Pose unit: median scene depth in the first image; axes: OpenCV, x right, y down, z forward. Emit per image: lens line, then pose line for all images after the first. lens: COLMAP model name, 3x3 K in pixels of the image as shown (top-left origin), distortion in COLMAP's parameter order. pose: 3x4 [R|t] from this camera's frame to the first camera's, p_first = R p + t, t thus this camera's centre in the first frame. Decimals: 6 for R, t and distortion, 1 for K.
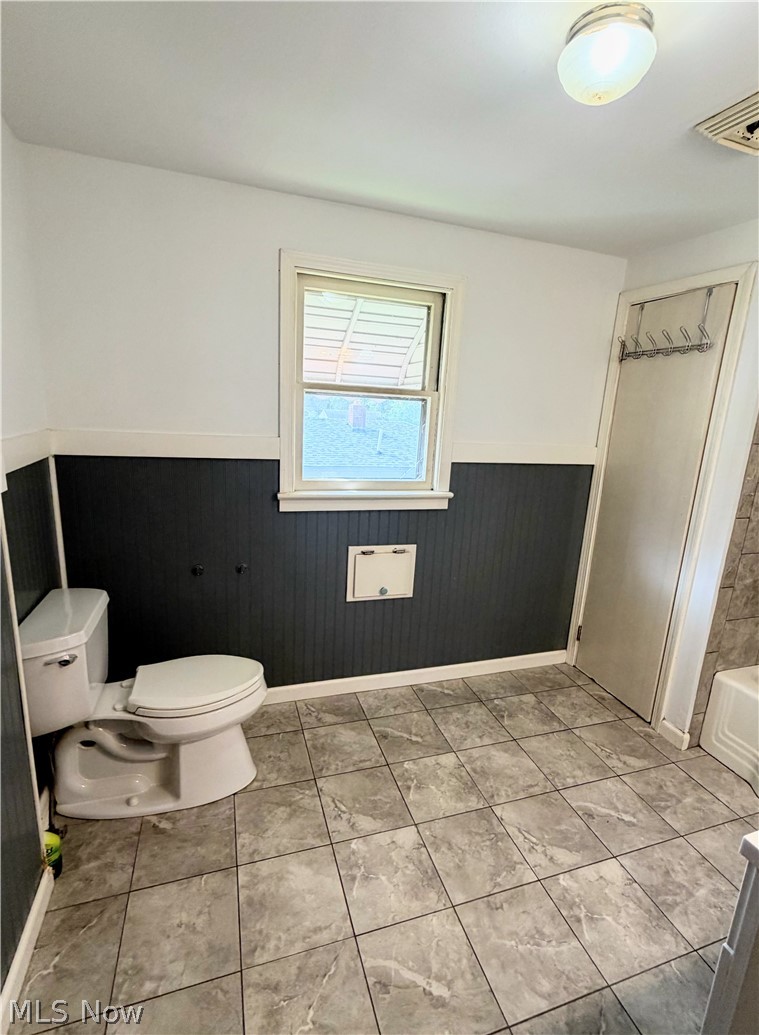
lens RADIAL K [[489.7, 0, 379.5], [0, 489.7, 517.5], [0, 0, 1]] dist [-0.000419, -0.000474]
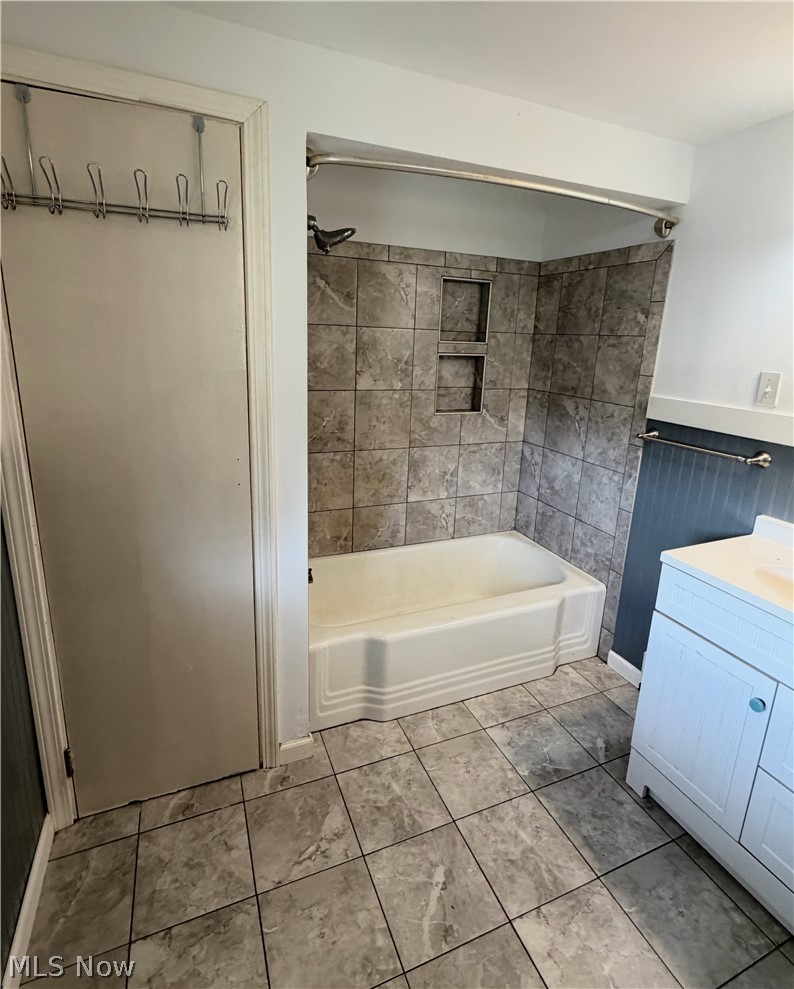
lens RADIAL K [[505.2, 0, 397.4], [0, 505.2, 458.3], [0, 0, 1]] dist [0.000051, 0.000103]
pose [[-0.086017, -0.289169, 0.953406, -0.050550], [0.184819, 0.935711, 0.300477, -0.242369], [-0.979001, 0.202054, -0.027043, 0.948124]]
